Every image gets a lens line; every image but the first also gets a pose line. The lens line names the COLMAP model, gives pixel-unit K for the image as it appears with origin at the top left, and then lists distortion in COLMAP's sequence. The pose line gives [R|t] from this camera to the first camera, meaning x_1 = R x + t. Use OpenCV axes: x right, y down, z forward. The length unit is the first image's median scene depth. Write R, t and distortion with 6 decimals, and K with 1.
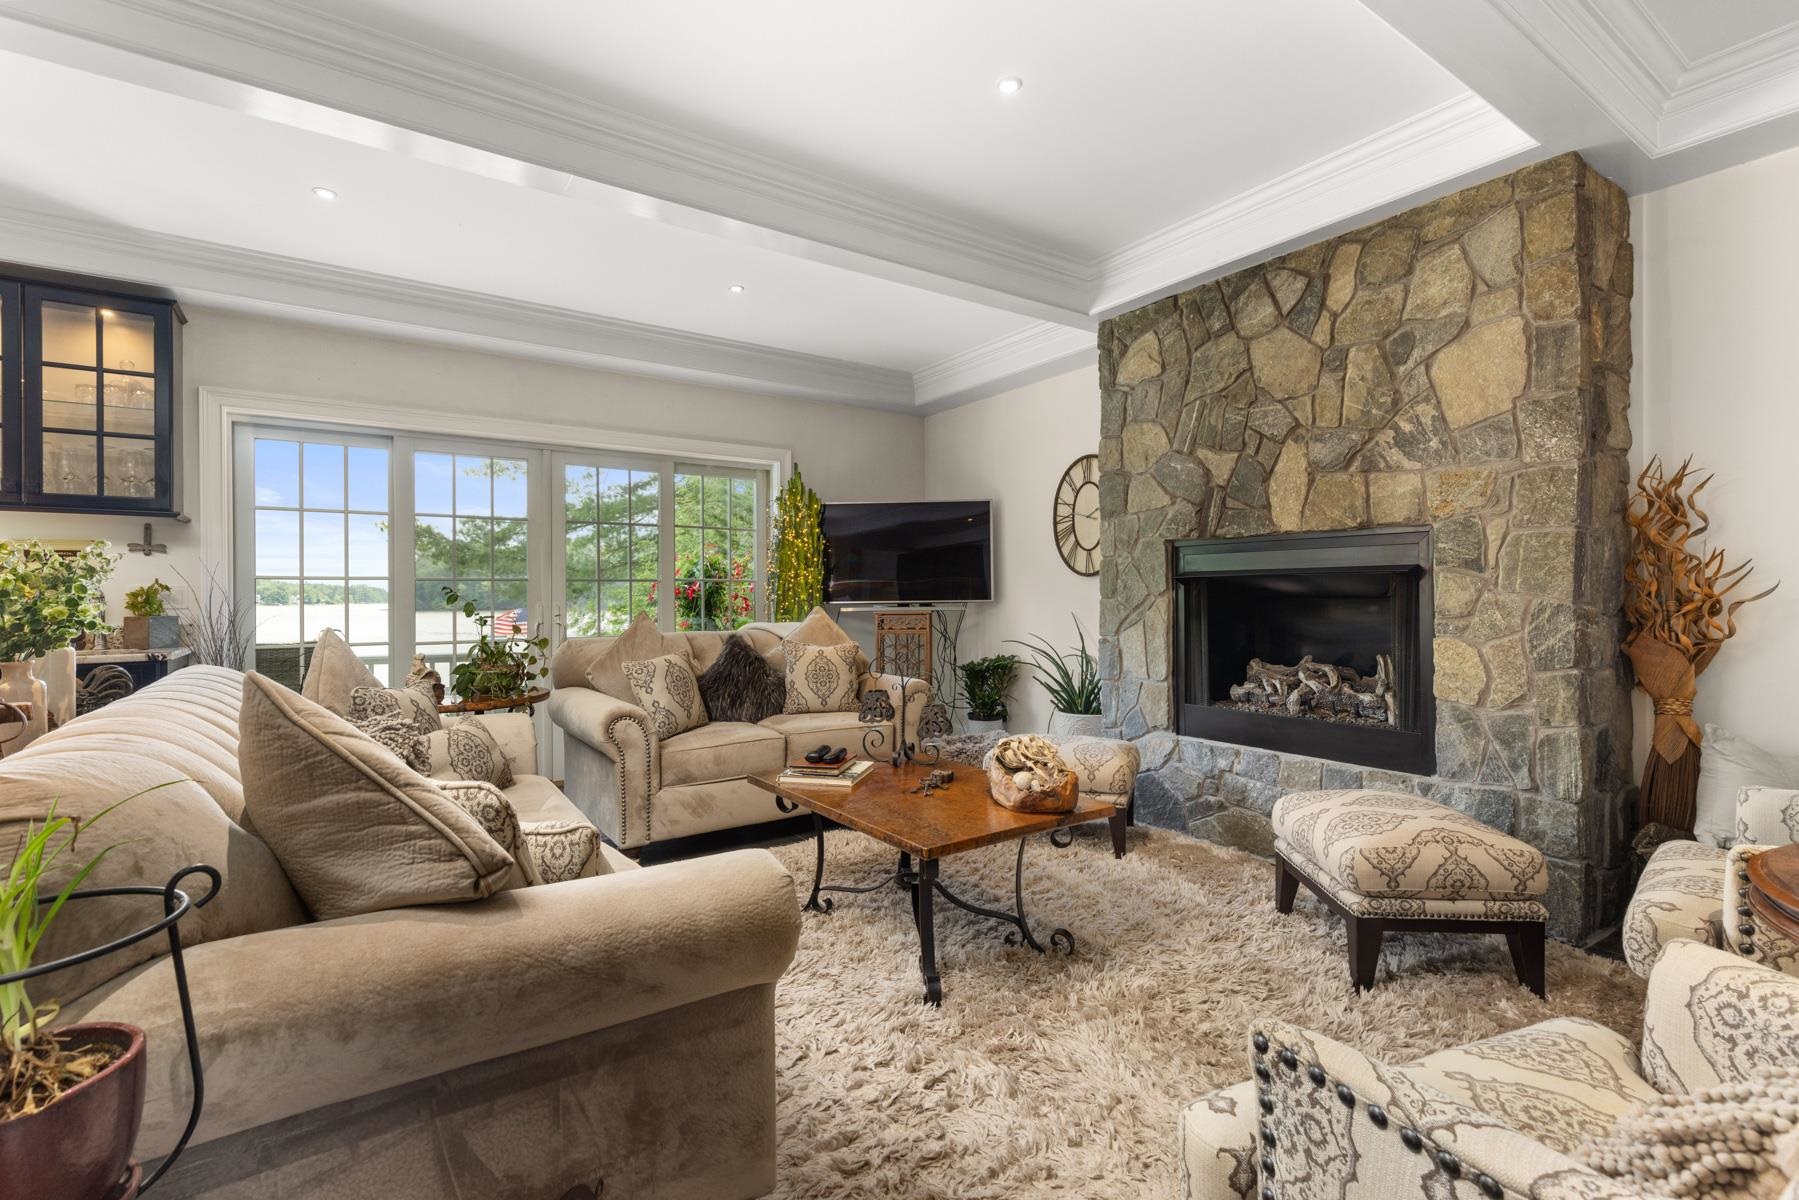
lens RADIAL K [[813.3, 0, 911.2], [0, 813.3, 596.2], [0, 0, 1]] dist [0.003455, 0.000436]
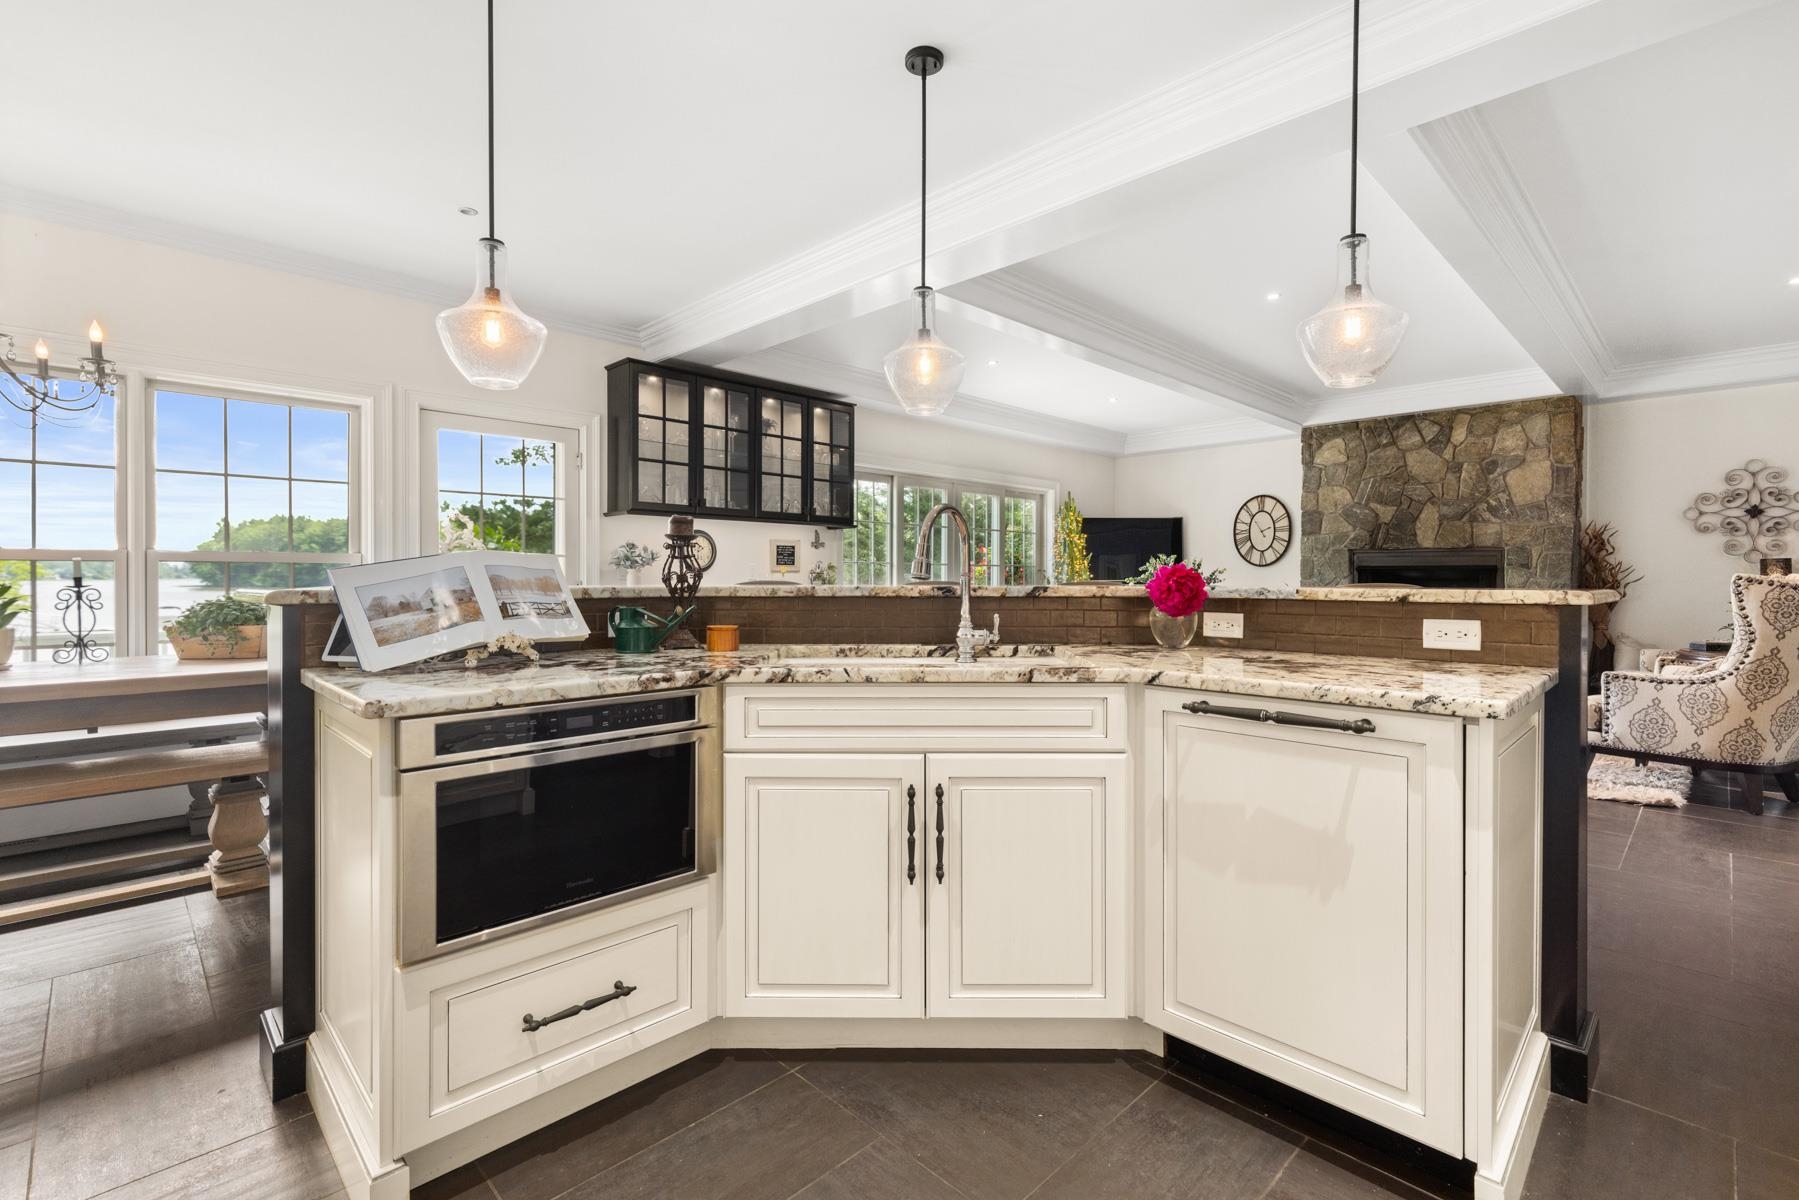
lens RADIAL K [[809.8, 0, 902.0], [0, 809.8, 584.2], [0, 0, 1]] dist [0.002109, 0.000305]
pose [[0.984183, 0.008019, 0.176975, -1.212120], [-0.009477, 0.999928, 0.007395, 0.010460], [-0.176902, -0.008955, 0.984188, -0.787403]]
